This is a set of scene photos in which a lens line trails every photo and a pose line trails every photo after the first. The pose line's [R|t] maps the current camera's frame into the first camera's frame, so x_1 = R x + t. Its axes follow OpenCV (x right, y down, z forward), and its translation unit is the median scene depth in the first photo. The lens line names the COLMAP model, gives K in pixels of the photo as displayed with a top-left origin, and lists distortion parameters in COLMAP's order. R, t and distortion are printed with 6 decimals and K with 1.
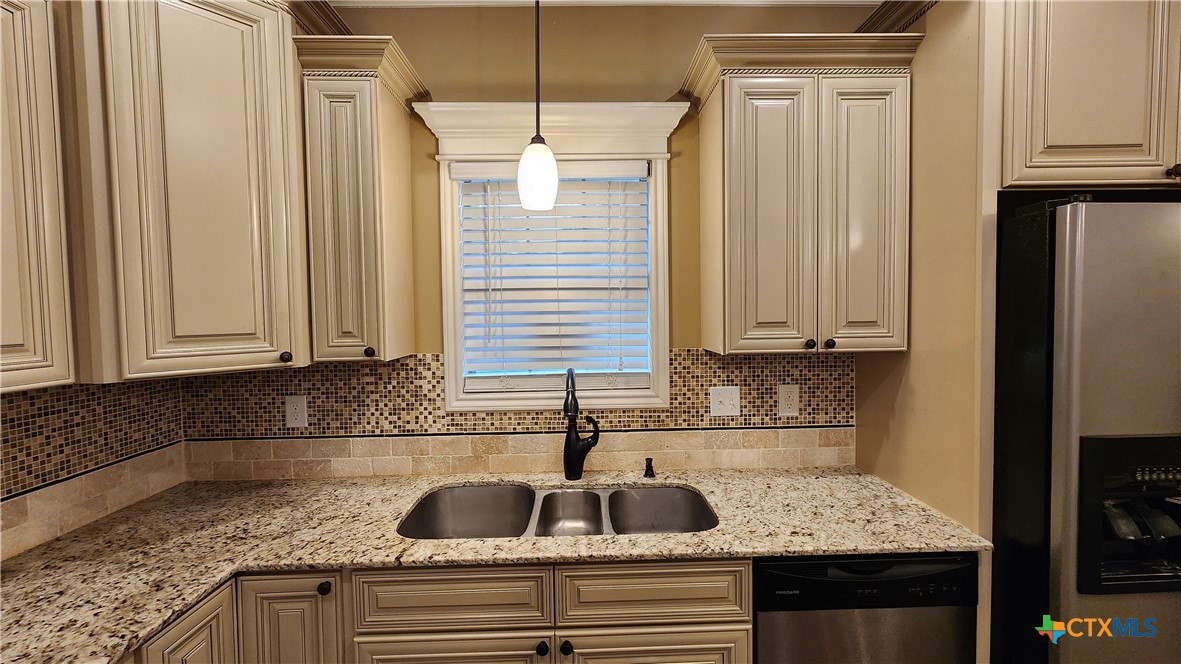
lens RADIAL K [[487.6, 0, 591.5], [0, 487.6, 329.2], [0, 0, 1]] dist [-0.000969, 0.001282]
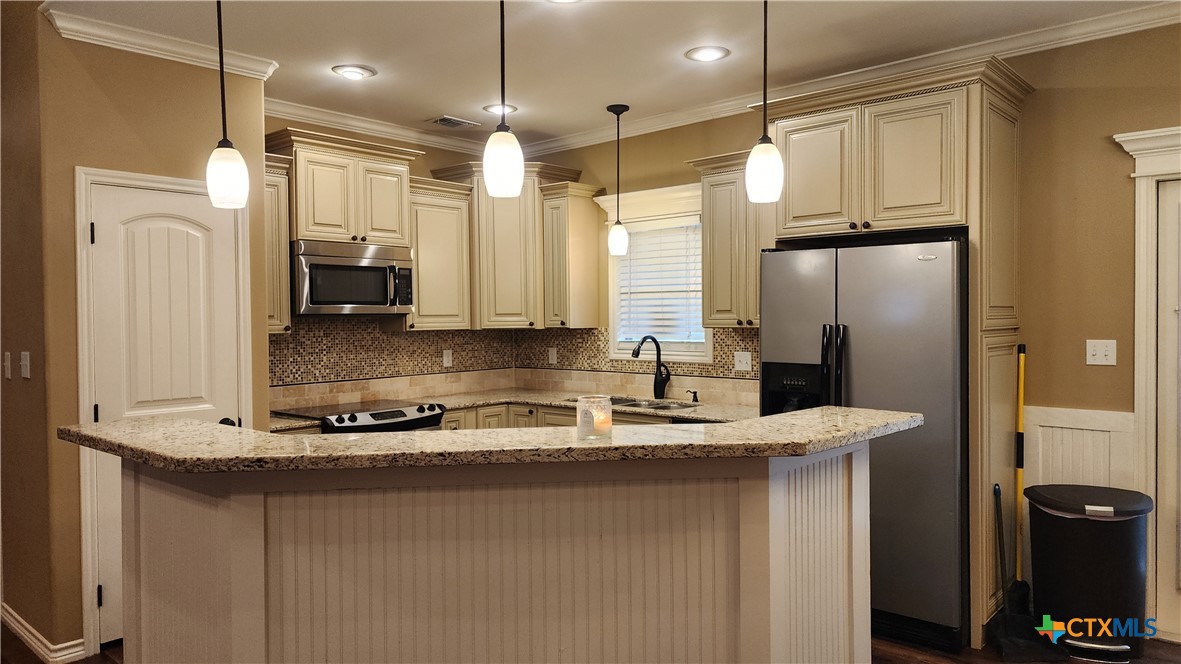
lens RADIAL K [[788.6, 0, 600.3], [0, 788.6, 330.0], [0, 0, 1]] dist [0.082410, -0.078528]
pose [[0.736502, 0.019431, -0.676156, 1.695982], [-0.026405, 0.999651, -0.000035, 0.060350], [0.675920, 0.017880, 0.736758, -1.223629]]
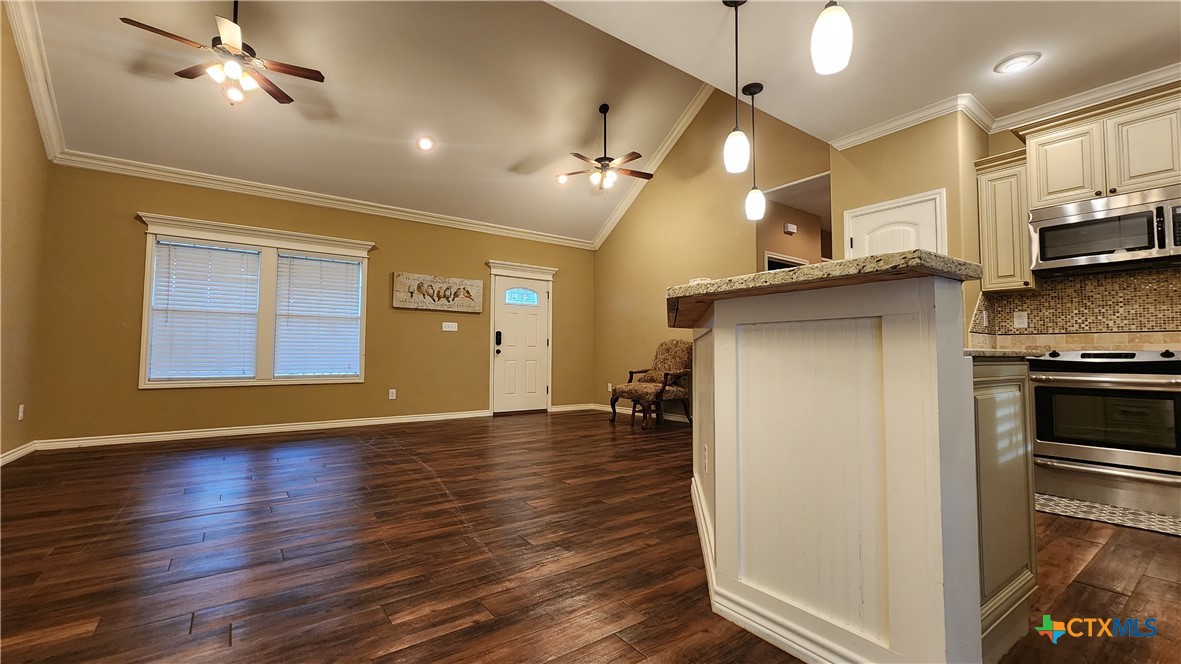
lens RADIAL K [[487.6, 0, 591.2], [0, 487.6, 334.9], [0, 0, 1]] dist [-0.000969, 0.001282]
pose [[-0.819778, -0.011232, -0.572571, 1.781004], [-0.013890, 0.999903, 0.000271, 0.298078], [0.572513, 0.008175, -0.819855, 0.488902]]
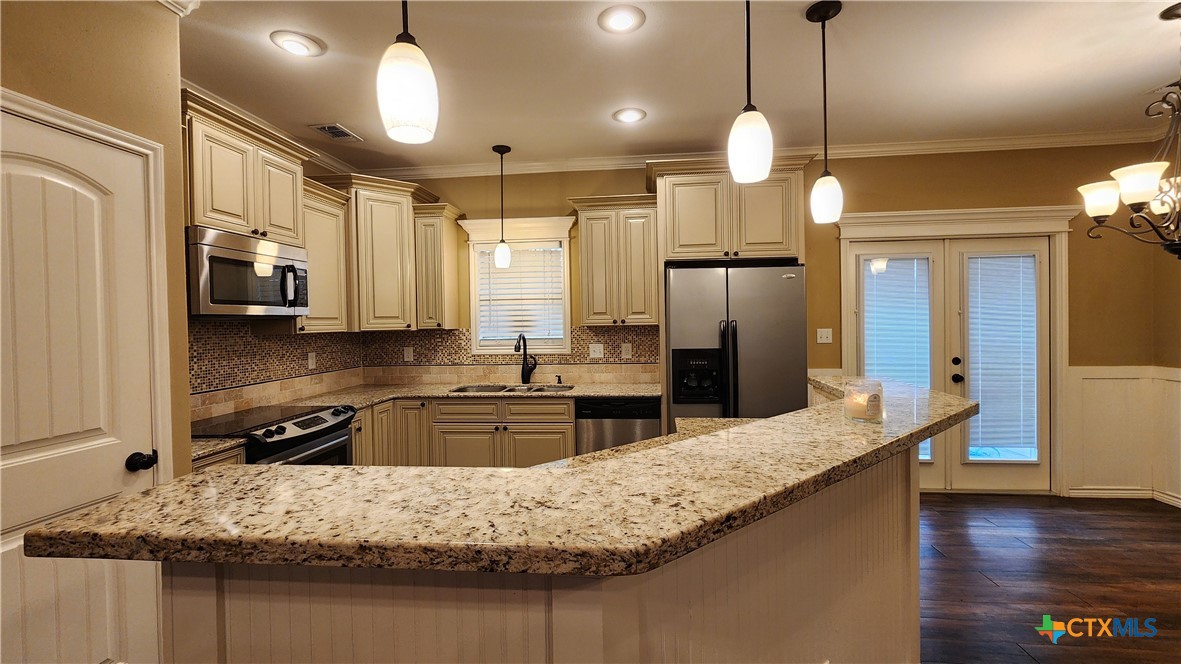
lens RADIAL K [[487.6, 0, 596.5], [0, 487.6, 328.4], [0, 0, 1]] dist [-0.000969, 0.001282]
pose [[0.992561, -0.001110, -0.121740, 0.547772], [-0.001493, 0.999772, -0.021291, 0.096314], [0.121736, 0.021314, 0.992334, -1.164484]]
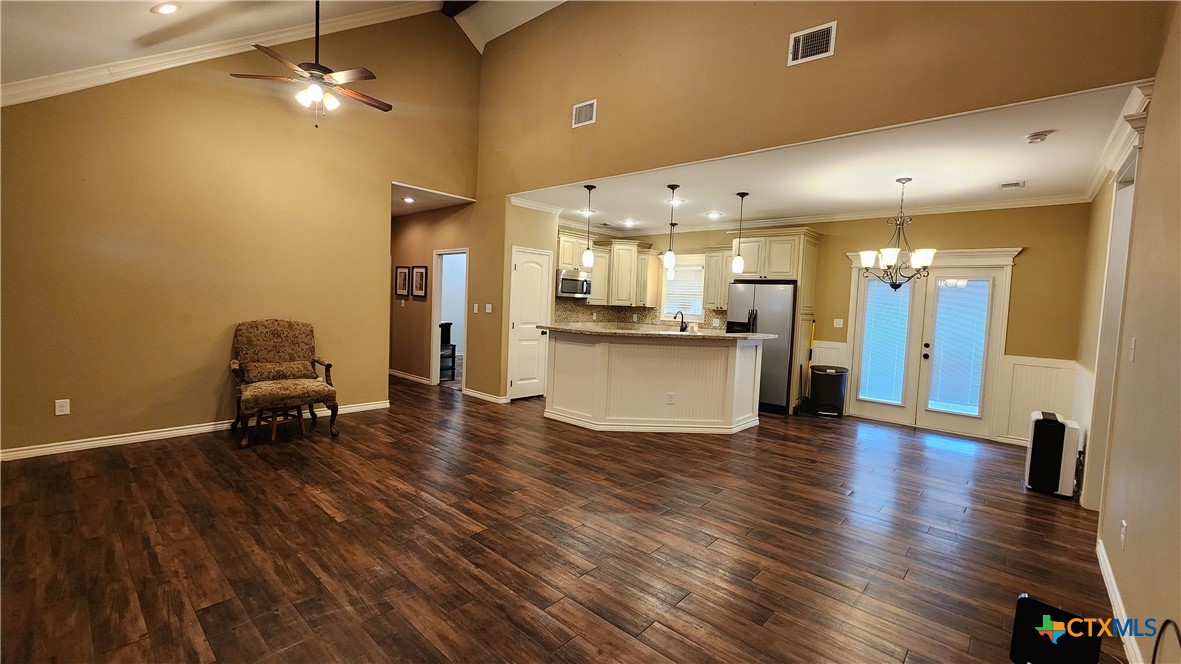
lens RADIAL K [[487.6, 0, 596.1], [0, 487.6, 329.3], [0, 0, 1]] dist [-0.000969, 0.001282]
pose [[0.733861, 0.083239, -0.674181, 2.396005], [-0.079857, 0.996154, 0.036066, 0.139240], [0.674590, 0.027371, 0.737685, -2.842860]]
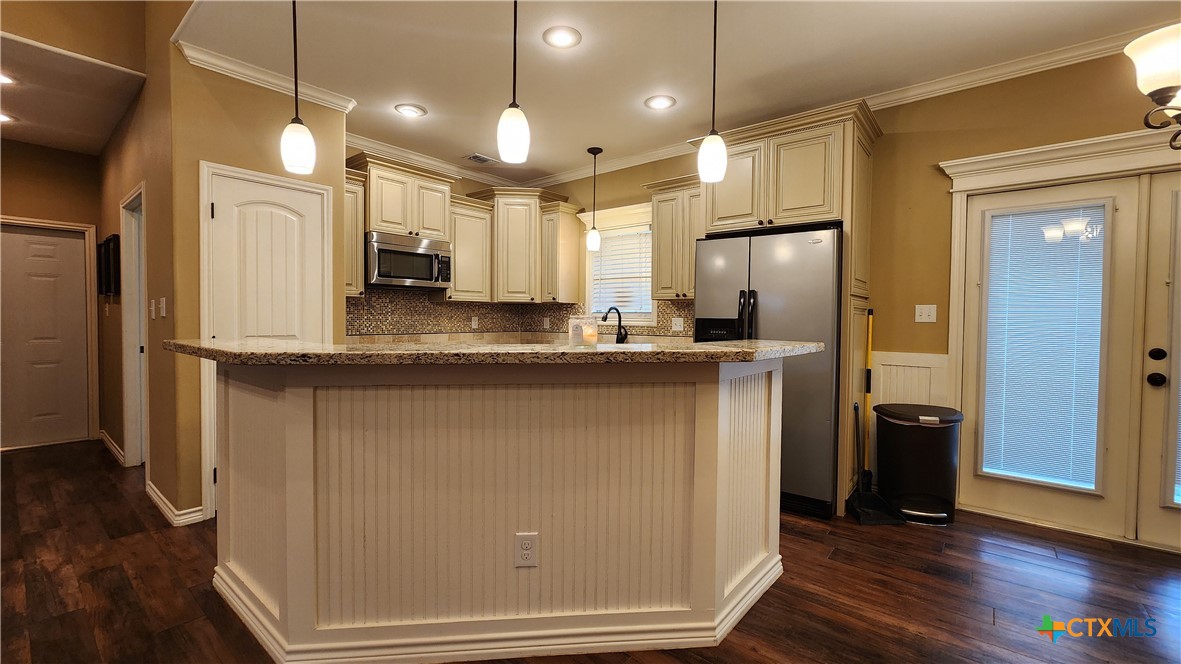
lens RADIAL K [[487.6, 0, 593.4], [0, 487.6, 328.7], [0, 0, 1]] dist [-0.000969, 0.001282]
pose [[0.760767, 0.035362, -0.648061, 1.495486], [-0.043780, 0.999036, 0.003118, 0.182182], [0.647547, 0.026000, 0.761582, -1.035084]]
